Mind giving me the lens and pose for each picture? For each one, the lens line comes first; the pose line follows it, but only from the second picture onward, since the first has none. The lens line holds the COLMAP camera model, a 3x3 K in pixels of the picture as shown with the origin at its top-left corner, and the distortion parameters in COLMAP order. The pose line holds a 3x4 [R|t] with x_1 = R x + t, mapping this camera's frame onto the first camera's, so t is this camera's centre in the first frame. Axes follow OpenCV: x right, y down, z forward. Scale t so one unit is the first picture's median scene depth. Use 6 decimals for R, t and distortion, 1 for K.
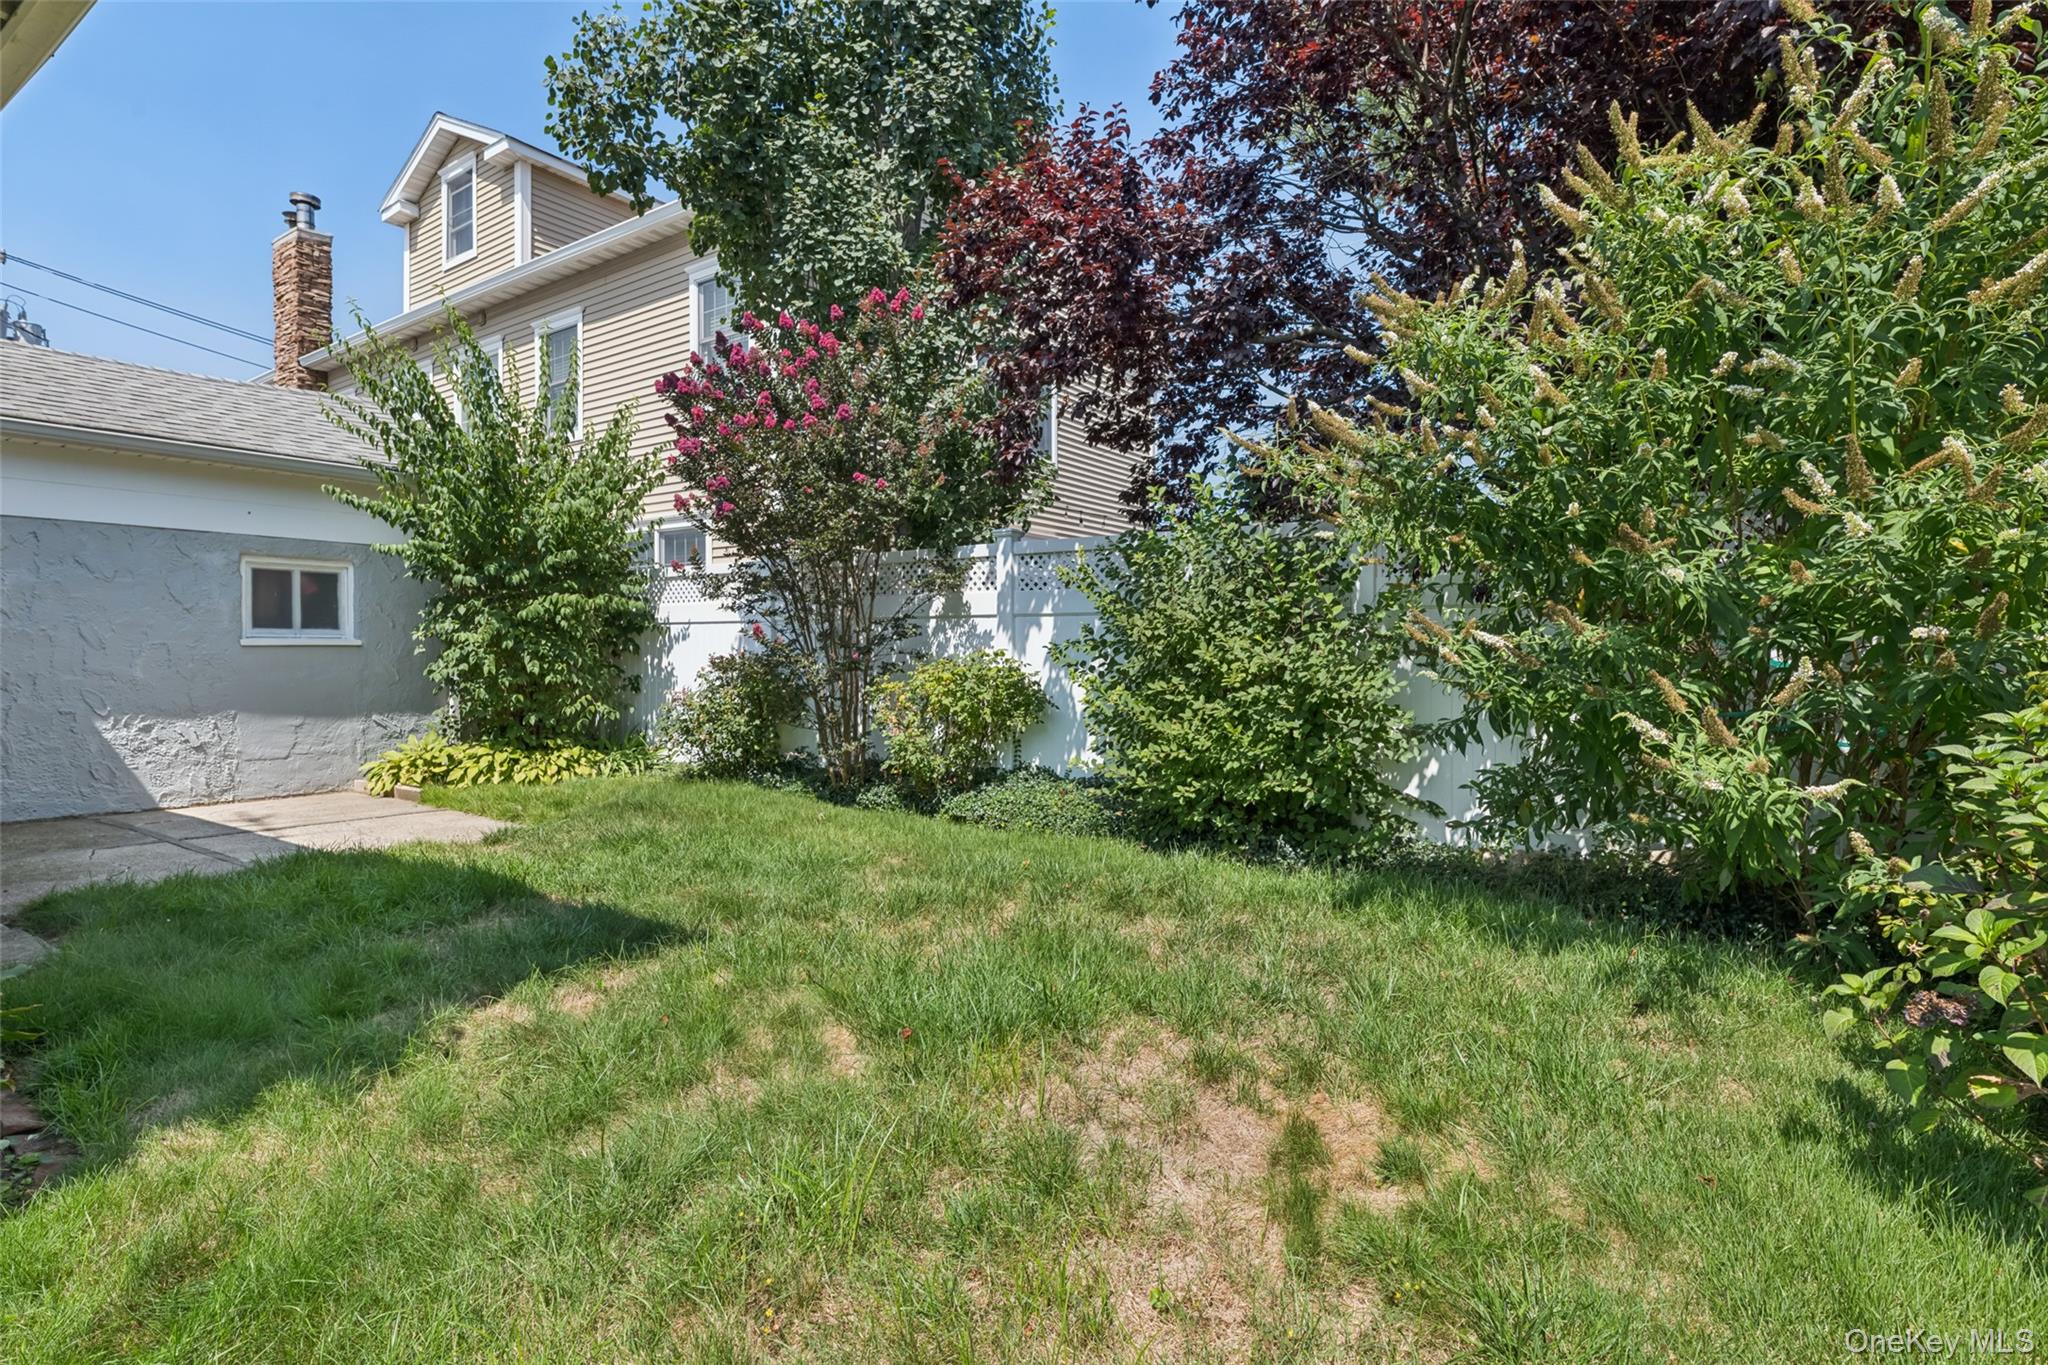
lens RADIAL K [[962.5, 0, 1019.4], [0, 962.5, 669.2], [0, 0, 1]] dist [-0.001020, -0.000187]
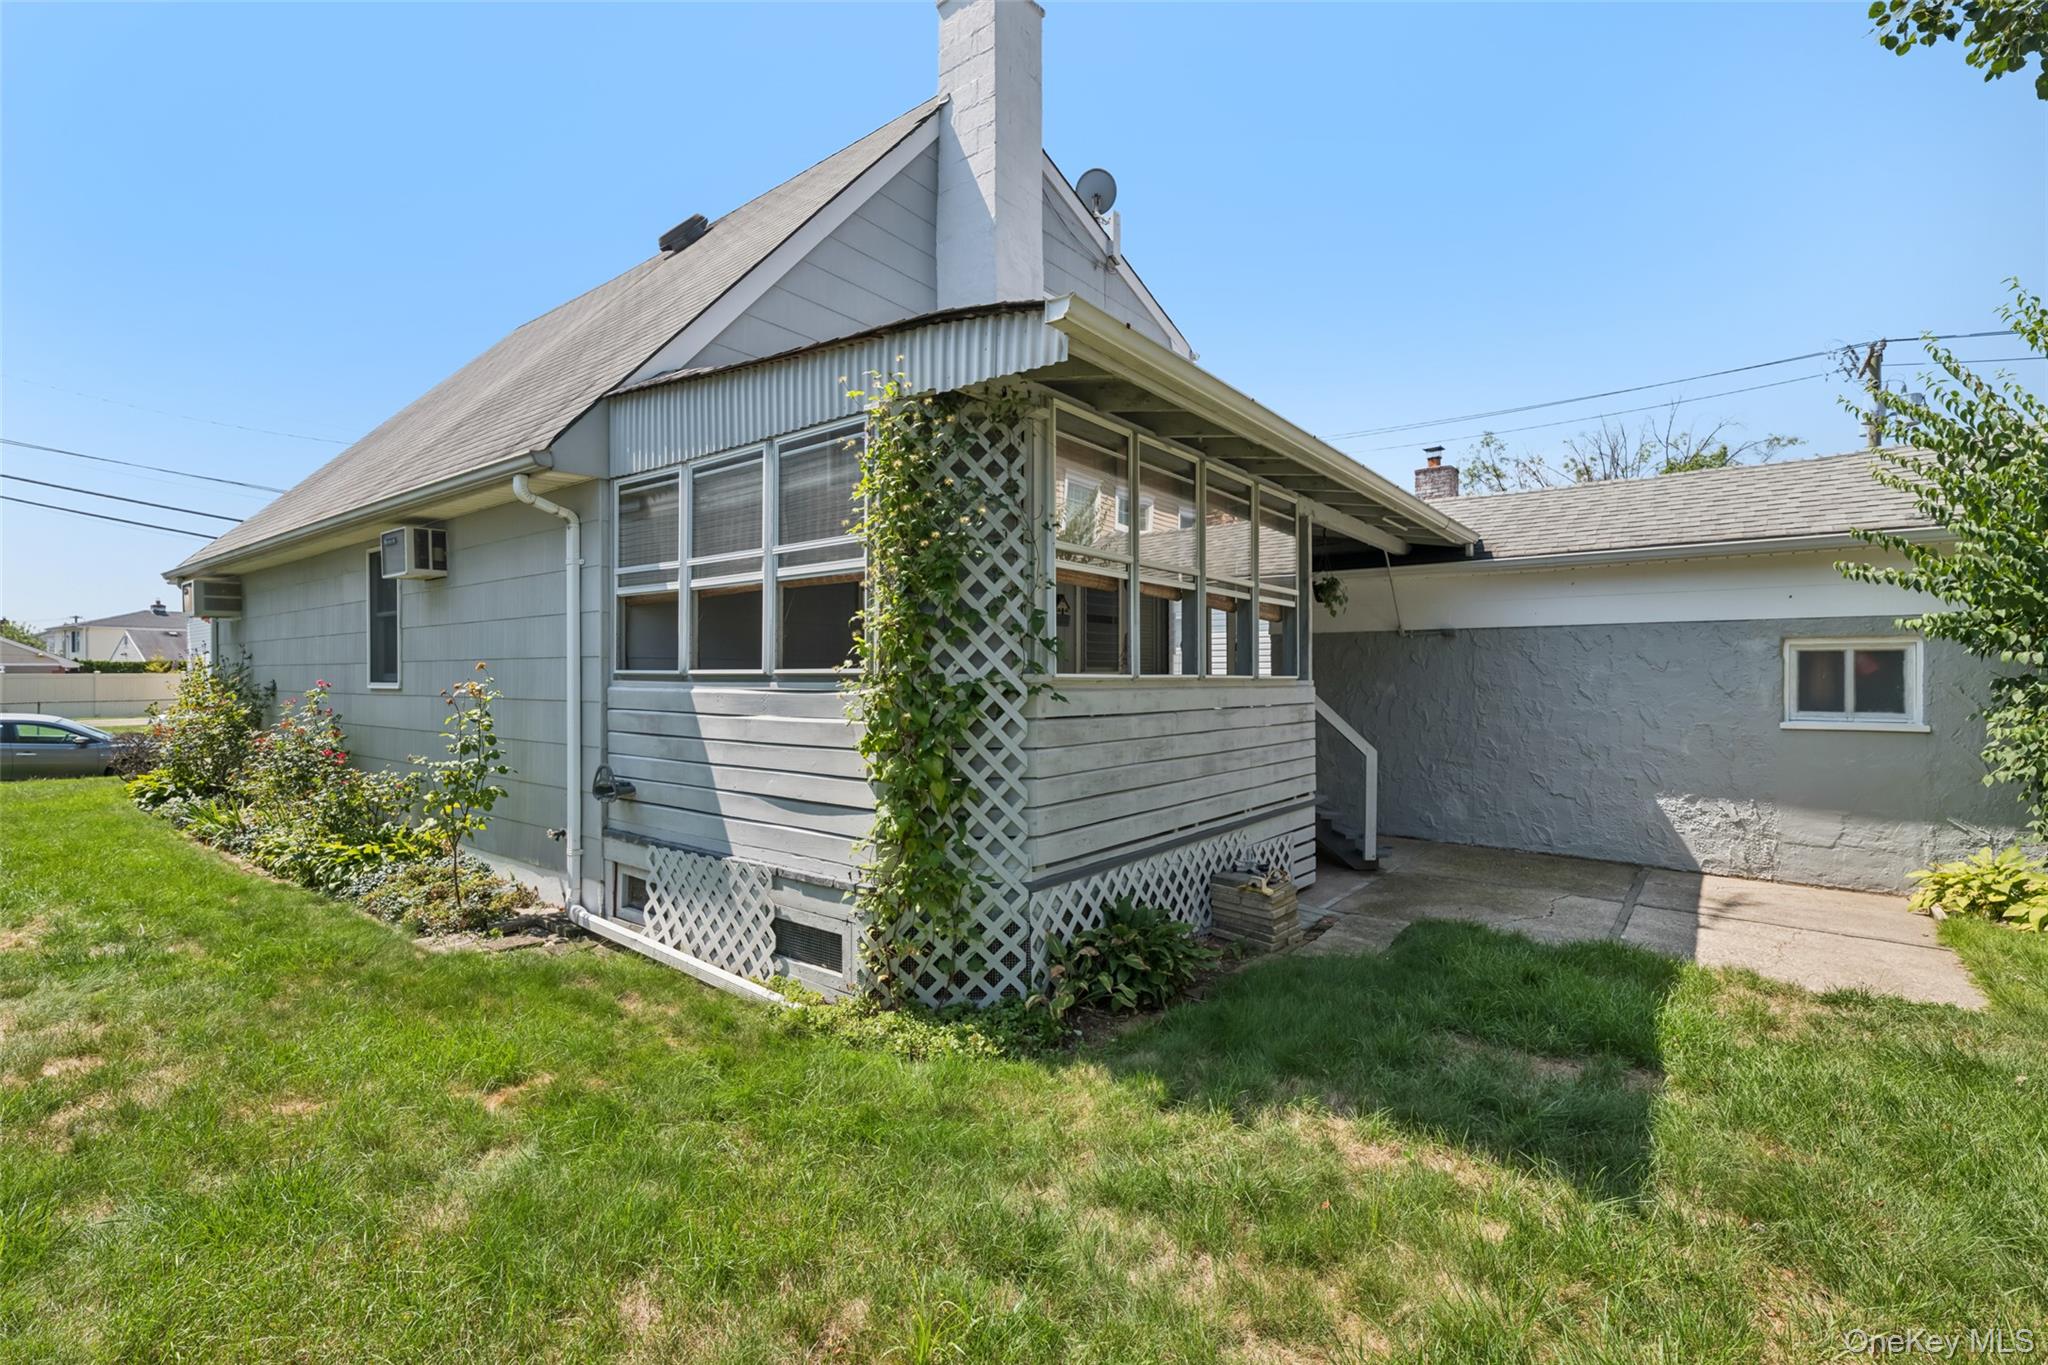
lens RADIAL K [[912.6, 0, 1018.2], [0, 912.6, 681.9], [0, 0, 1]] dist [0.001336, 0.000079]
pose [[-0.086942, 0.004325, -0.996204, 0.219808], [-0.022111, 0.999736, 0.006270, -0.062743], [0.995968, 0.022572, -0.086824, 0.286847]]
